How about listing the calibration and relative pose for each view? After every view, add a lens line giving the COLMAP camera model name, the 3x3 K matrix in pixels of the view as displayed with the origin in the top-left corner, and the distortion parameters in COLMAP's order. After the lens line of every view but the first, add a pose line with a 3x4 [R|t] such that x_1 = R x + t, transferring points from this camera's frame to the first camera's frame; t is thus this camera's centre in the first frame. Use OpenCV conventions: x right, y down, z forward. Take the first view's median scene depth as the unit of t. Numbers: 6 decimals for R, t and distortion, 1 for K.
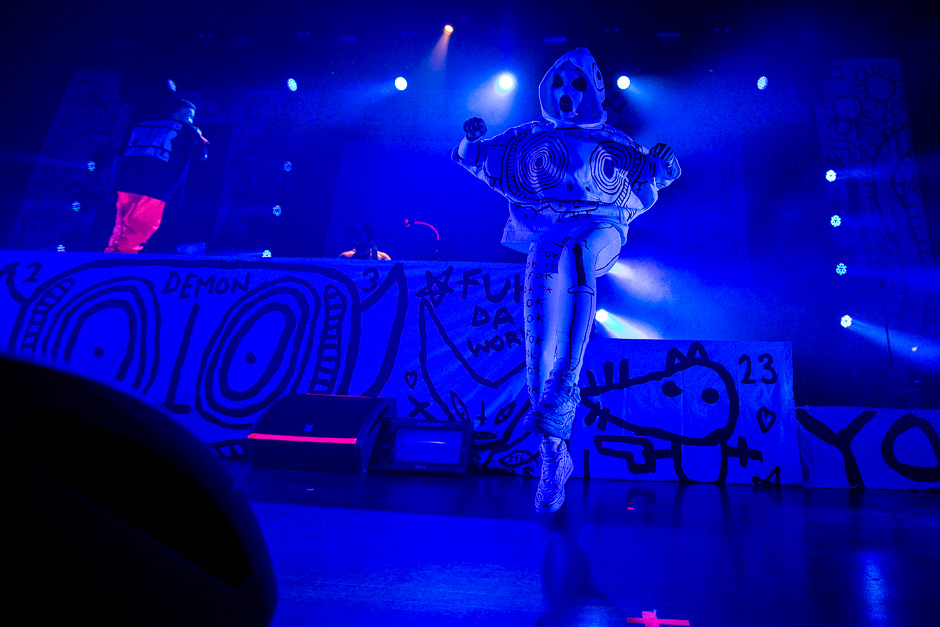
lens RADIAL K [[476.0, 0, 583.7], [0, 476.0, 245.1], [0, 0, 1]] dist [-0.036997, 0.010787]
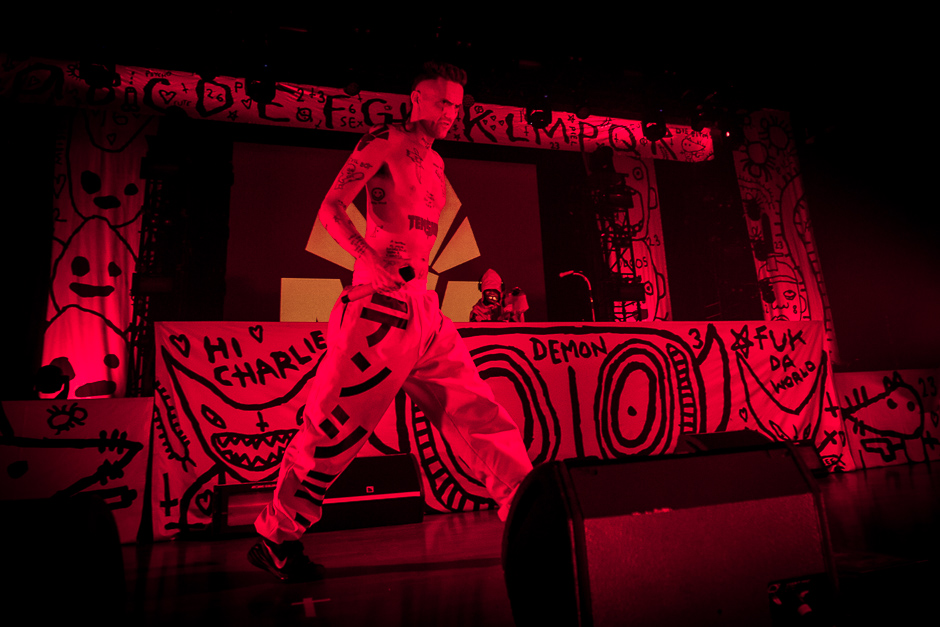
lens RADIAL K [[614.7, 0, 485.6], [0, 614.7, 267.8], [0, 0, 1]] dist [-0.067237, 0.036870]
pose [[0.934334, 0.001590, 0.356395, -1.536916], [-0.017295, 0.999014, 0.040883, -0.165004], [-0.355979, -0.044363, 0.933440, -0.264939]]
